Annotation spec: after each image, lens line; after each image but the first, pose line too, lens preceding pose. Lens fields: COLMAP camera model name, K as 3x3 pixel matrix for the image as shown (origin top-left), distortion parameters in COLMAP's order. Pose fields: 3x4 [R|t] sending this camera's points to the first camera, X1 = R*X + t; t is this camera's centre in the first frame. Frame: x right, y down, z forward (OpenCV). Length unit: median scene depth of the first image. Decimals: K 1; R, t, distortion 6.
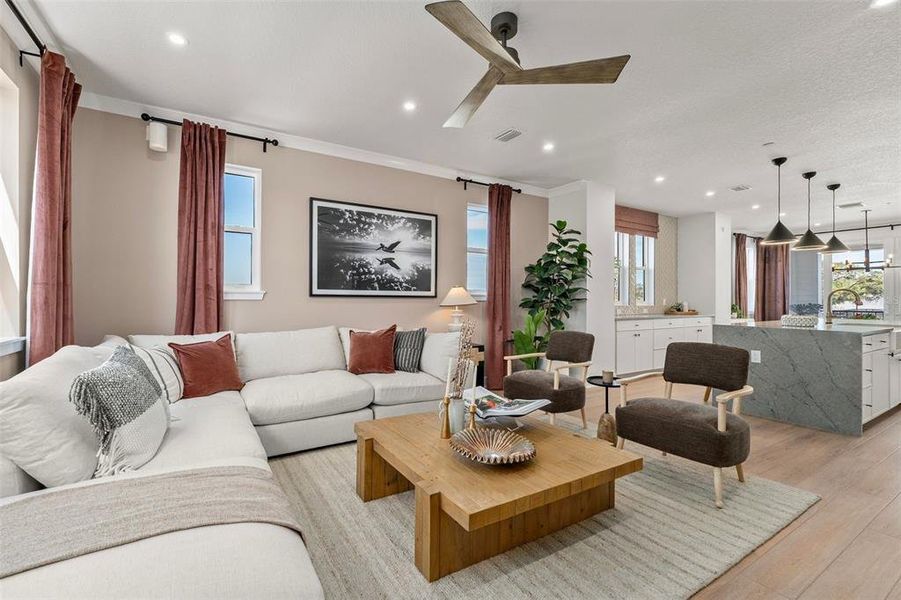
lens RADIAL K [[409.2, 0, 450.1], [0, 409.2, 296.0], [0, 0, 1]] dist [-0.002001, -0.000074]
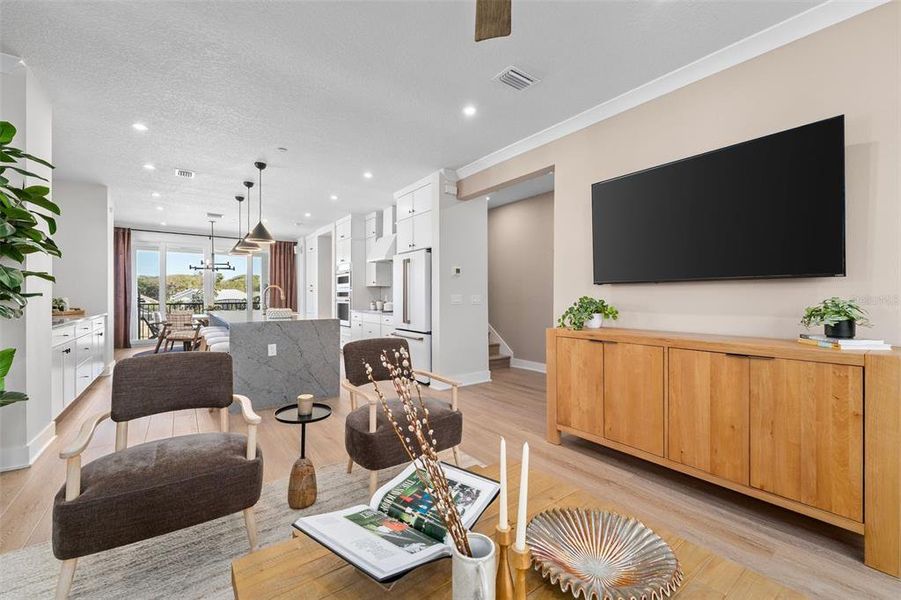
lens RADIAL K [[365.6, 0, 451.0], [0, 365.6, 295.6], [0, 0, 1]] dist [0.000378, 0.000017]
pose [[-0.066951, -0.007191, 0.997730, -0.203746], [-0.008548, 0.999941, 0.006633, -0.000228], [-0.997720, -0.008085, -0.067009, 0.613157]]
